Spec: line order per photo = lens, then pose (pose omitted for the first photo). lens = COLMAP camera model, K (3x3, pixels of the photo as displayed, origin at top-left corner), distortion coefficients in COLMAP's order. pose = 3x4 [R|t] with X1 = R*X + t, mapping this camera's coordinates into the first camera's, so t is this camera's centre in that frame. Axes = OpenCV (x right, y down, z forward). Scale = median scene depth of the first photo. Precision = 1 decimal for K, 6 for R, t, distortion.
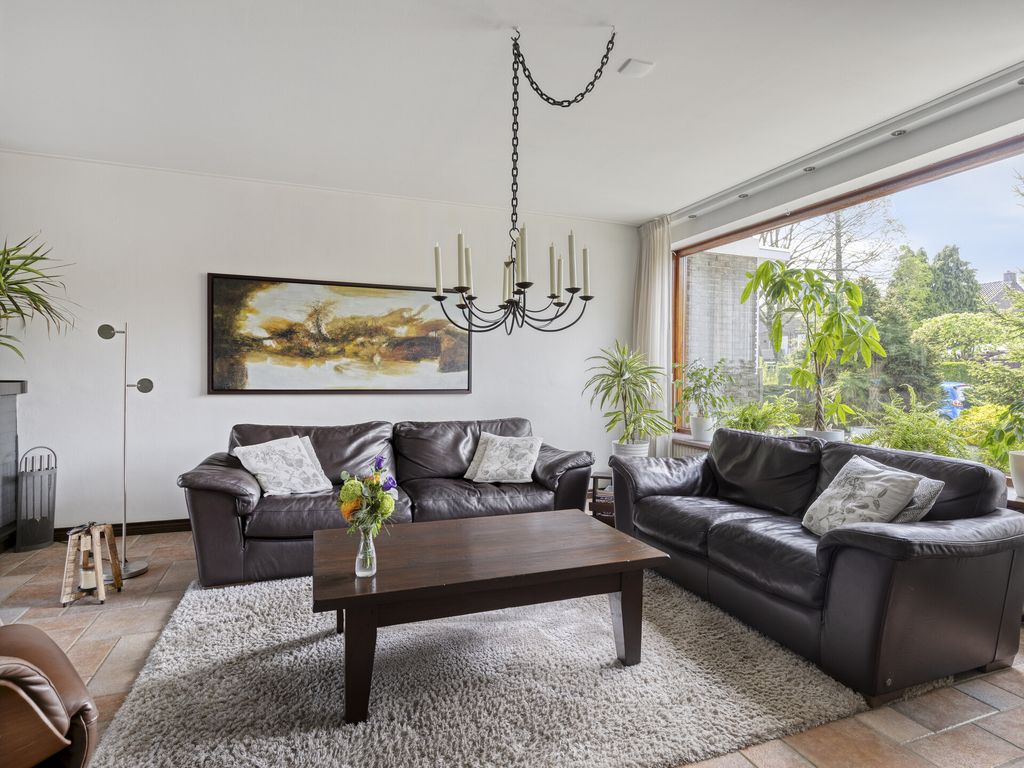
lens RADIAL K [[542.3, 0, 512.0], [0, 542.3, 384.0], [0, 0, 1]] dist [0.000000, 0.000023]
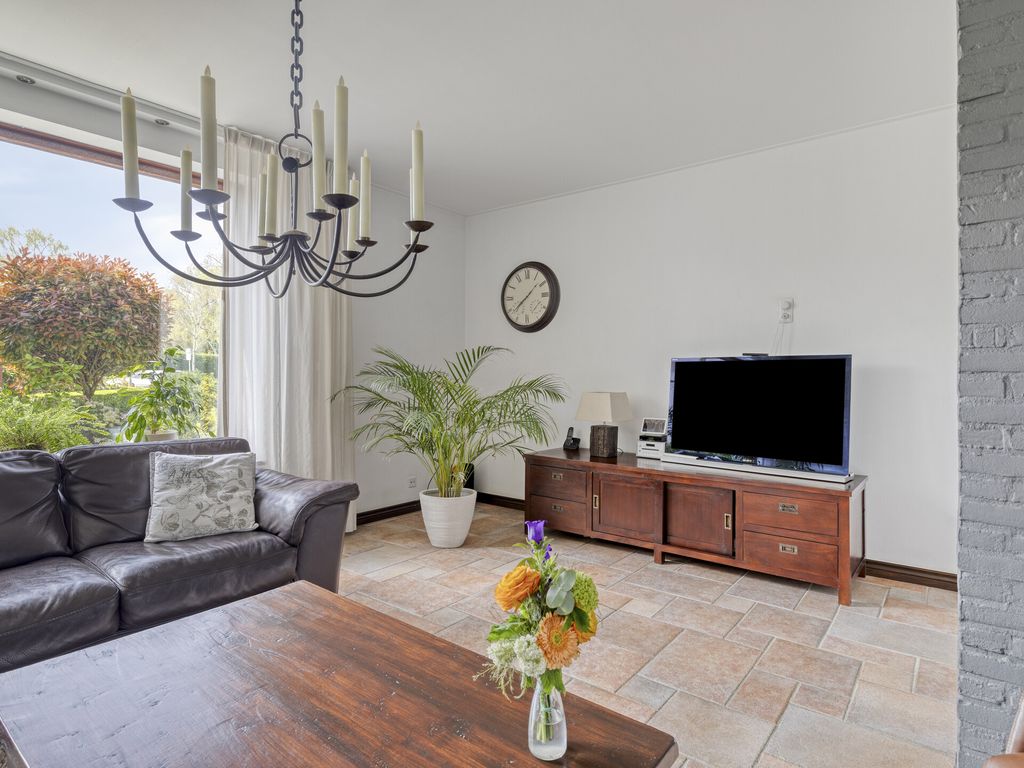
lens RADIAL K [[571.4, 0, 512.8], [0, 571.4, 375.6], [0, 0, 1]] dist [-0.005633, -0.002029]
pose [[-0.527086, -0.014655, 0.849686, -0.332788], [-0.000251, 0.999854, 0.017090, -0.013341], [-0.849812, 0.008795, -0.527012, 0.609870]]
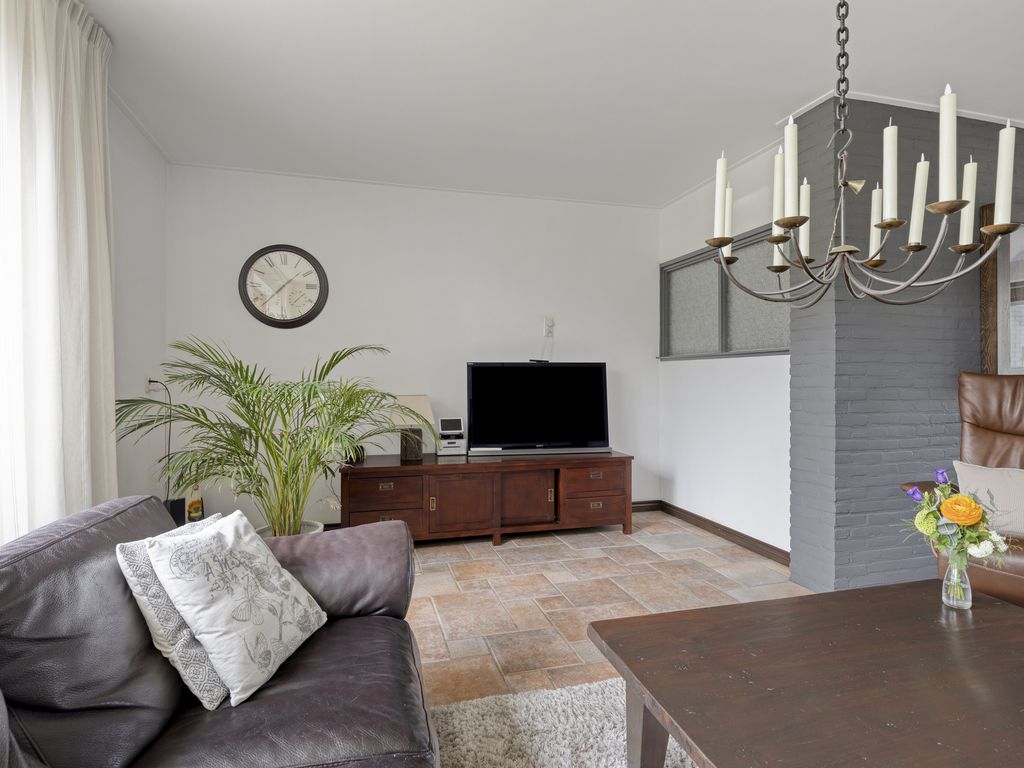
lens RADIAL K [[551.2, 0, 512.0], [0, 551.2, 384.0], [0, 0, 1]] dist [-0.013155, -0.000890]
pose [[-0.997389, -0.010331, 0.071480, 0.177898], [-0.008660, 0.999683, 0.023643, -0.010890], [-0.071702, 0.022963, -0.997162, 0.887167]]
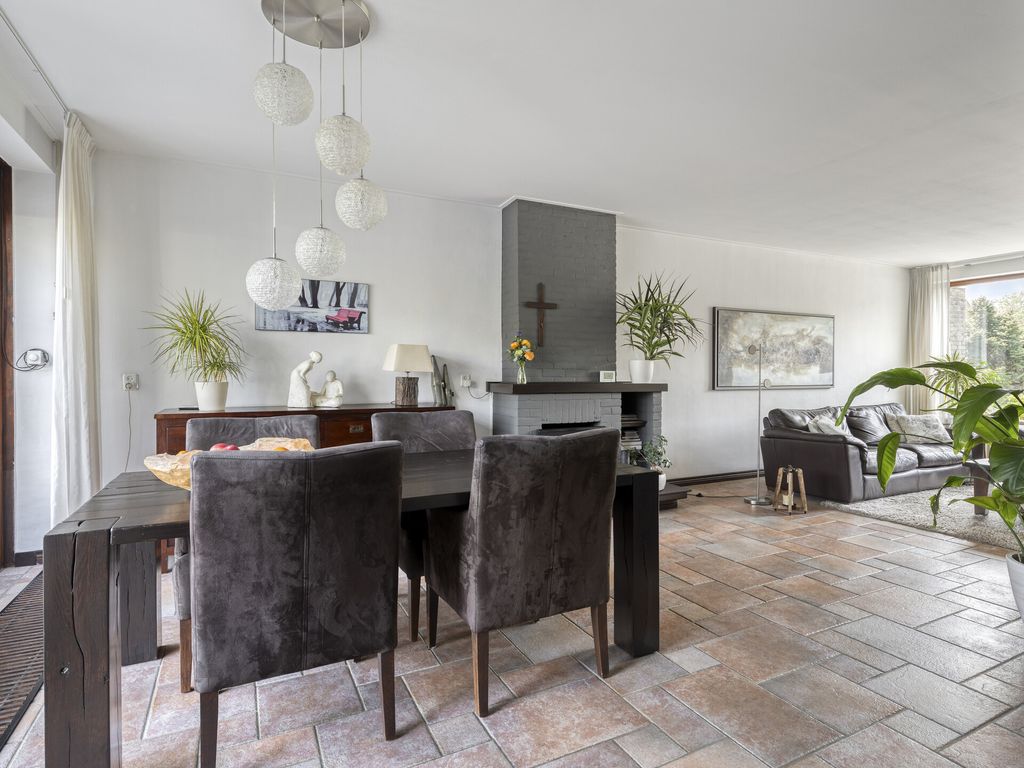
lens RADIAL K [[550.2, 0, 515.3], [0, 550.2, 385.9], [0, 0, 1]] dist [-0.001765, 0.000102]
pose [[0.993077, -0.013416, 0.116699, -1.226671], [0.012377, 0.999877, 0.009625, -0.012419], [-0.116813, -0.008114, 0.993121, -0.392413]]
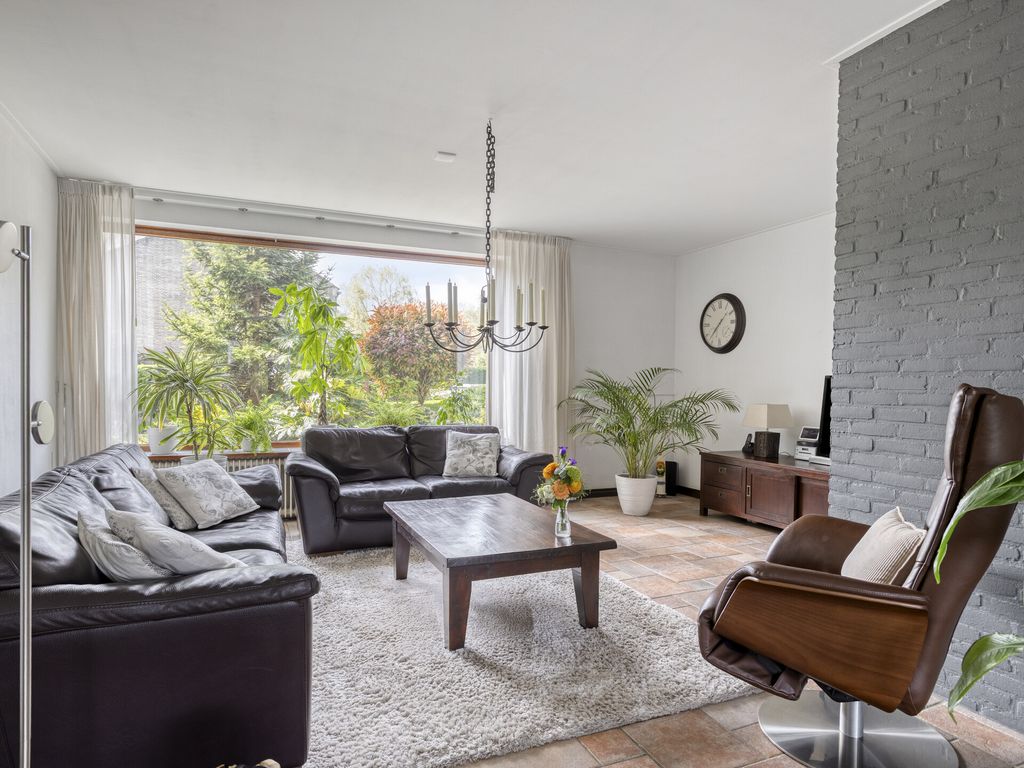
lens RADIAL K [[621.3, 0, 515.0], [0, 621.3, 405.2], [0, 0, 1]] dist [0.001108, -0.000548]
pose [[-0.062693, -0.041010, 0.997190, -0.831270], [0.002222, 0.999147, 0.041231, -0.019338], [-0.998030, 0.004801, -0.062549, 0.561032]]
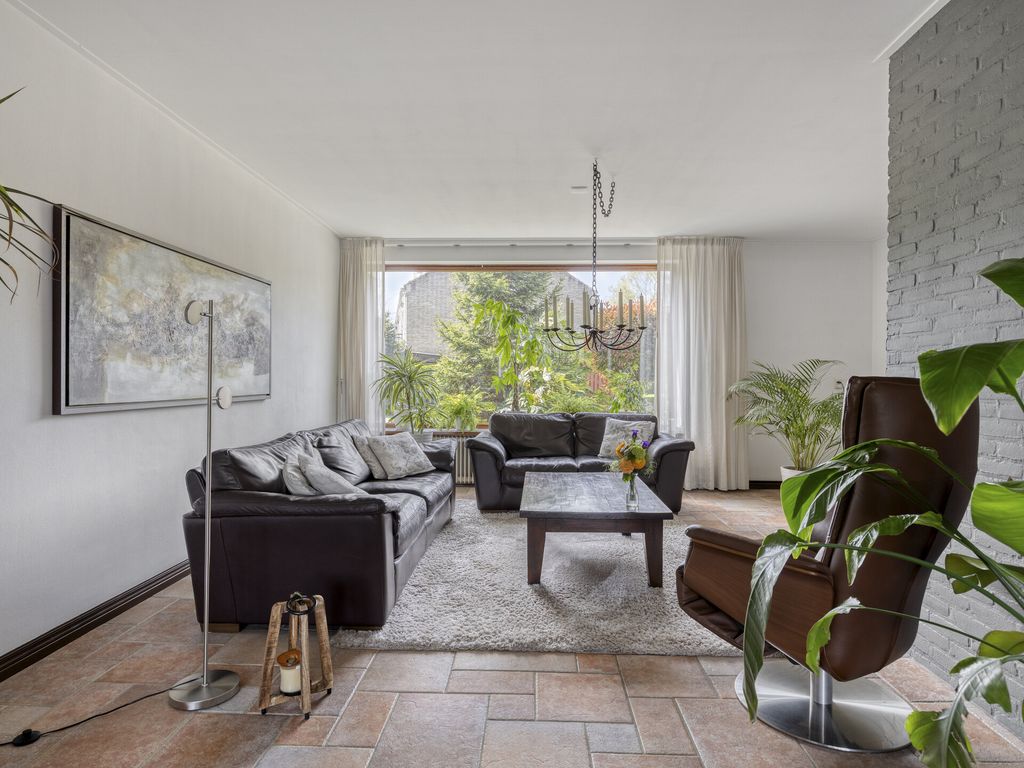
lens RADIAL K [[594.9, 0, 512.0], [0, 594.9, 384.0], [0, 0, 1]] dist [-0.002451, 0.000215]
pose [[0.379990, -0.017059, 0.924833, -0.933935], [0.010673, 0.999844, 0.014057, -0.017167], [-0.924929, 0.004529, 0.380112, 0.303783]]
